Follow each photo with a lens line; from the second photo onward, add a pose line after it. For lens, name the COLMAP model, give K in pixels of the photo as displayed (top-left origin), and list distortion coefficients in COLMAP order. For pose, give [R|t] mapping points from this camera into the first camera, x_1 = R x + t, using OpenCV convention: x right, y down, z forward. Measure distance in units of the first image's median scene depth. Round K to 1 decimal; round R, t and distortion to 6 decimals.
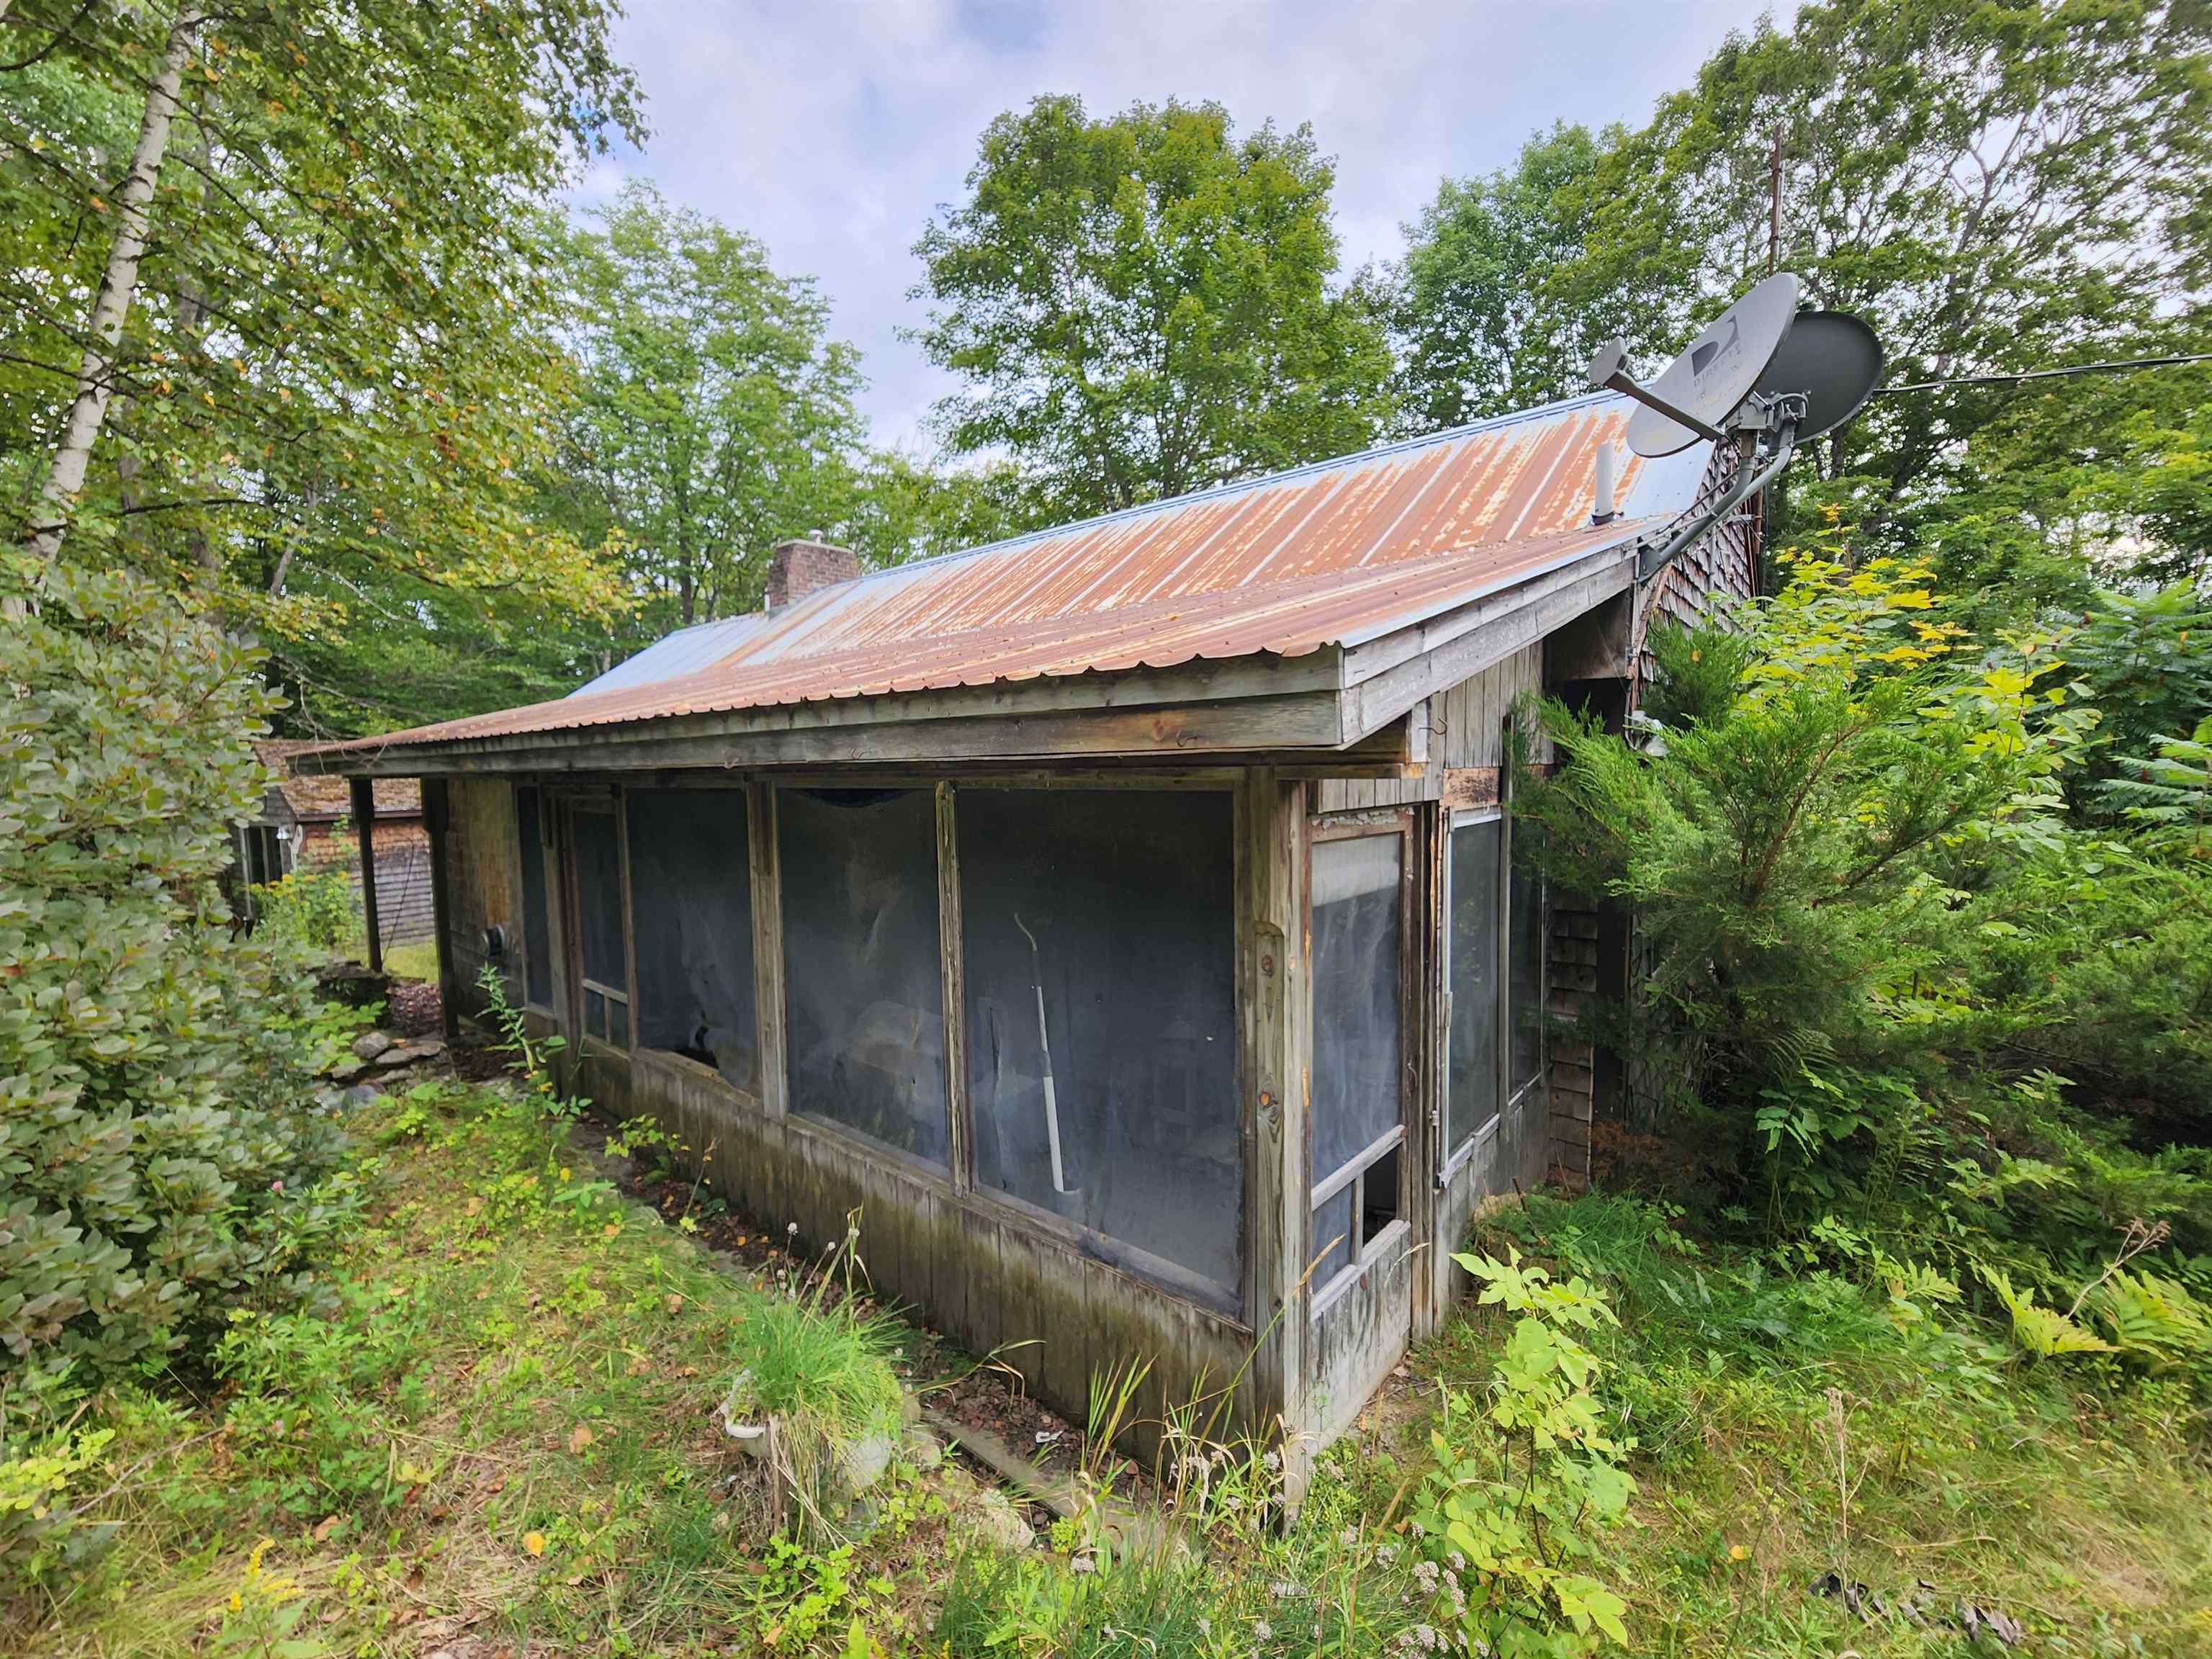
lens RADIAL K [[909.0, 0, 1108.3], [0, 909.0, 830.6], [0, 0, 1]] dist [-0.001150, 0.000561]
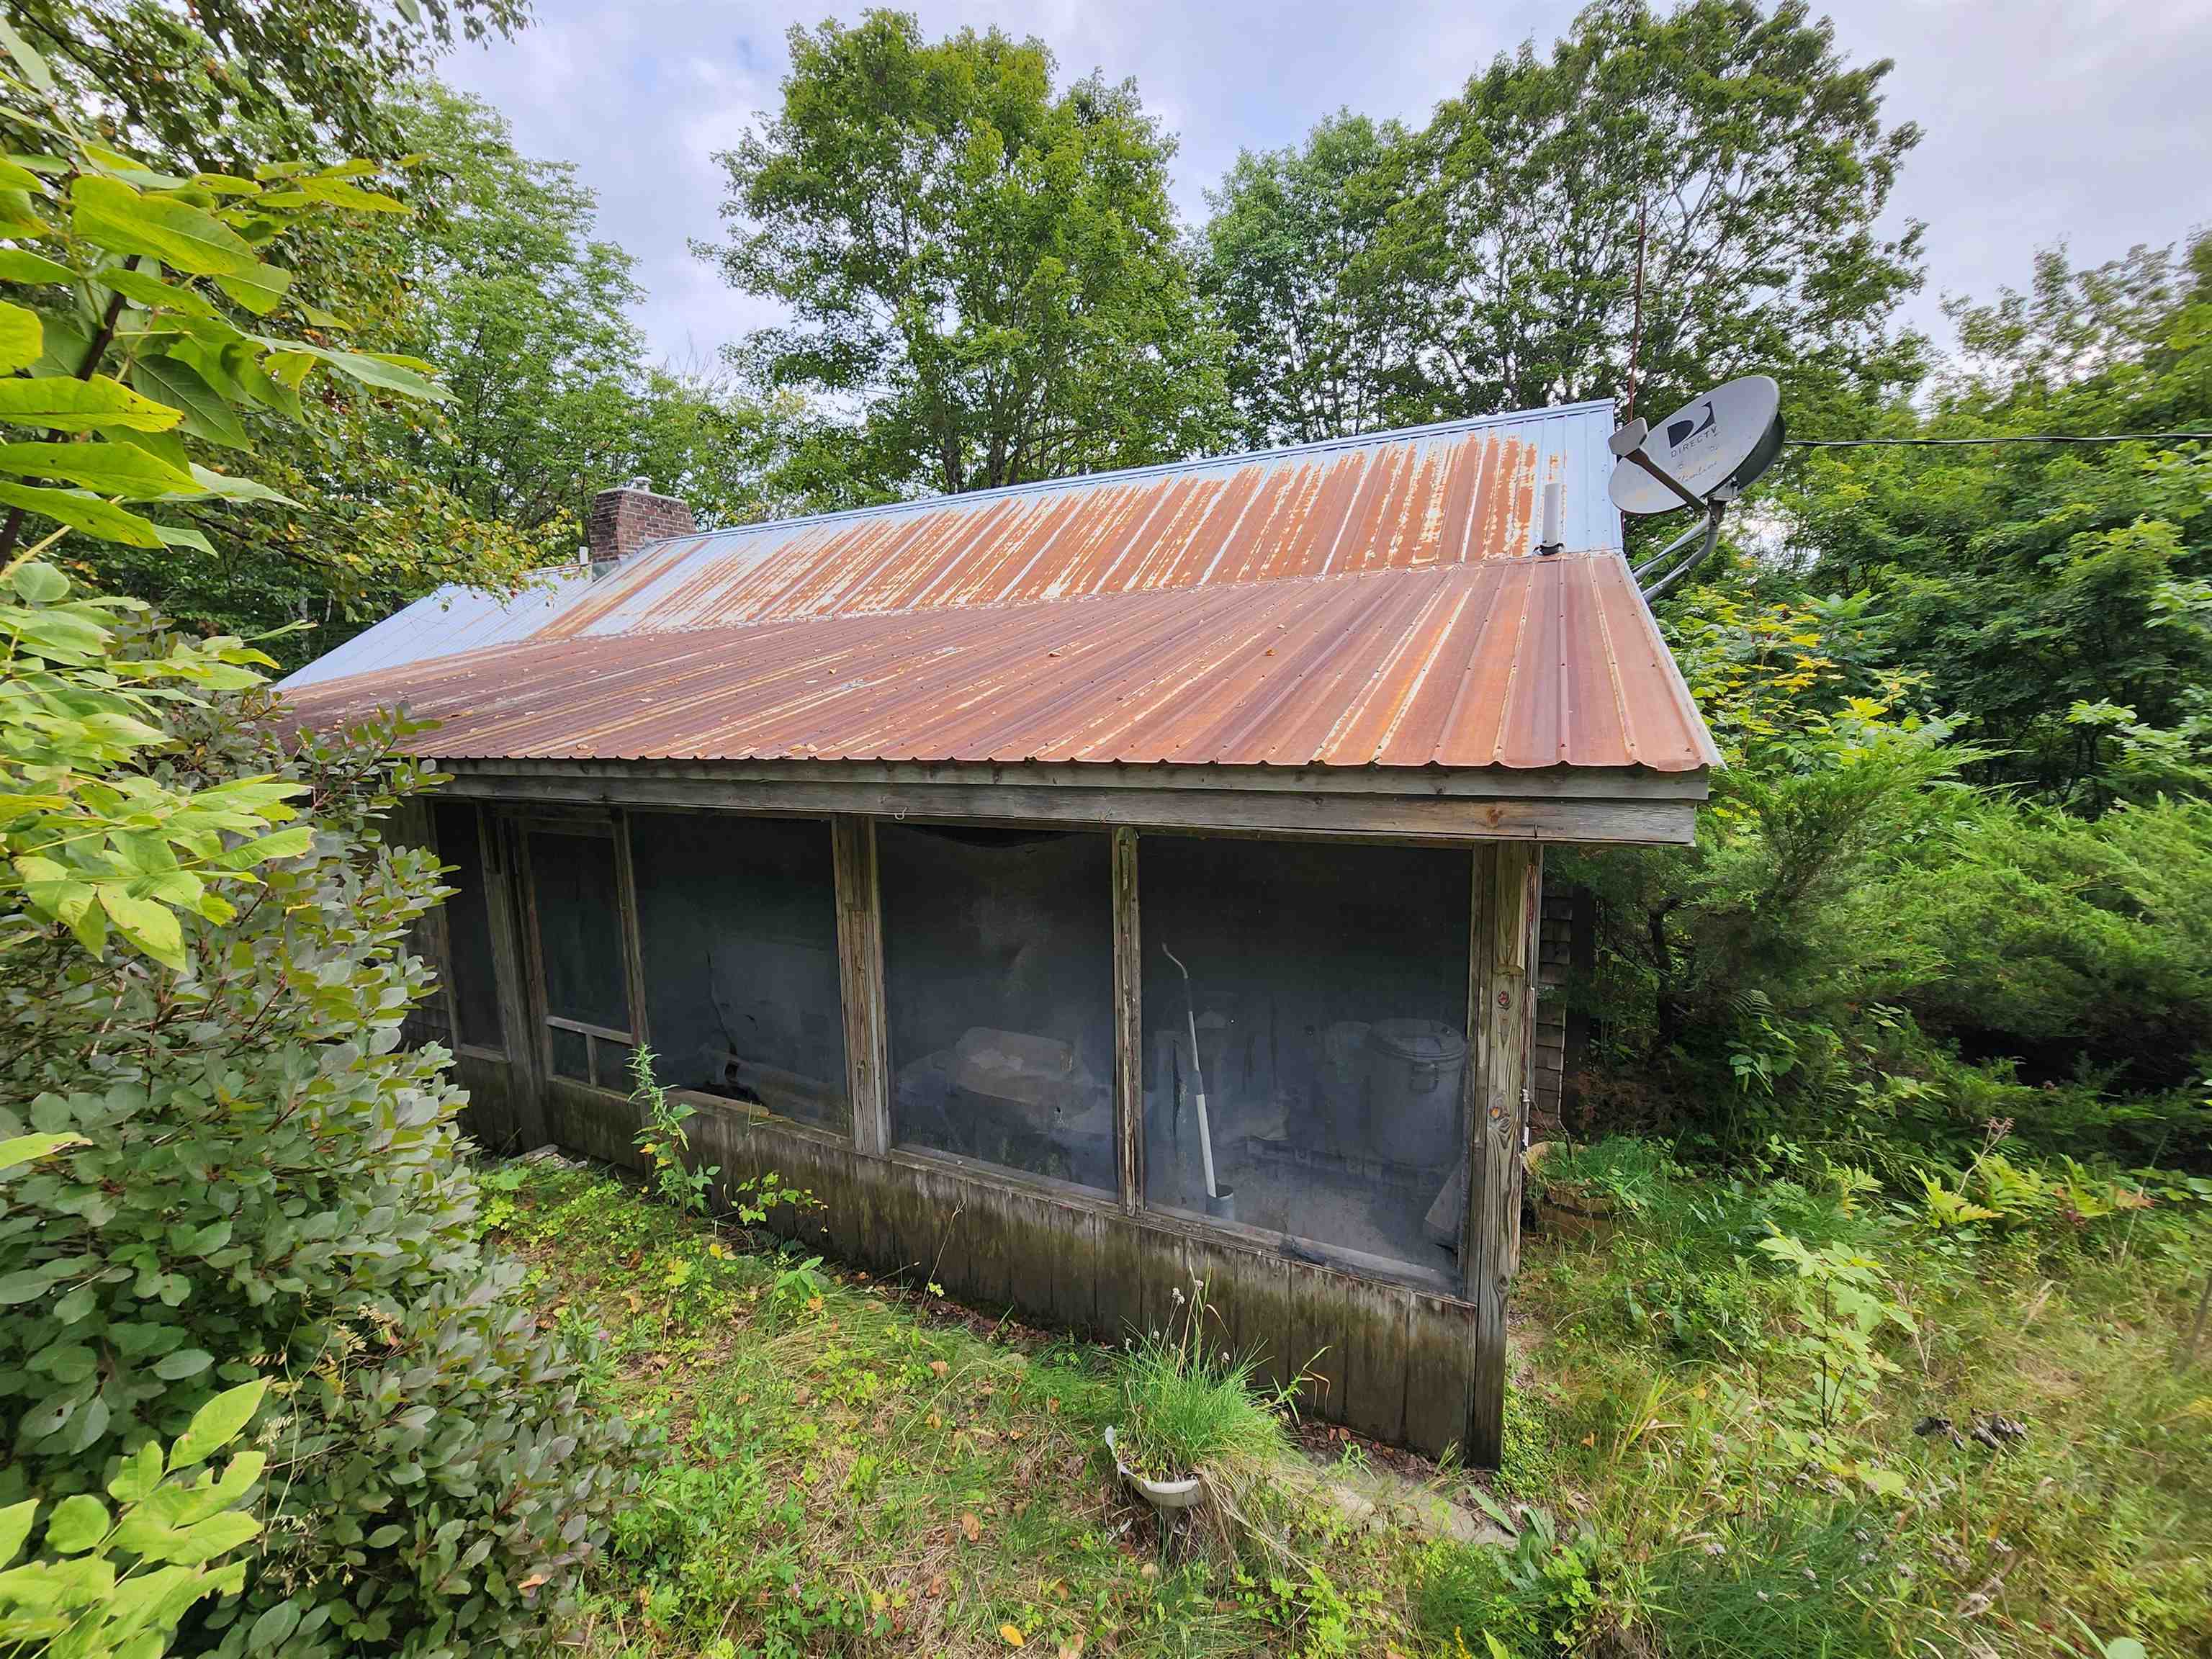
lens RADIAL K [[909.0, 0, 1078.1], [0, 909.0, 822.8], [0, 0, 1]] dist [-0.001150, 0.000561]
pose [[0.969937, -0.037524, 0.240448, -0.235787], [0.023046, 0.997764, 0.062744, -0.061514], [-0.242264, -0.055317, 0.968632, 0.009644]]
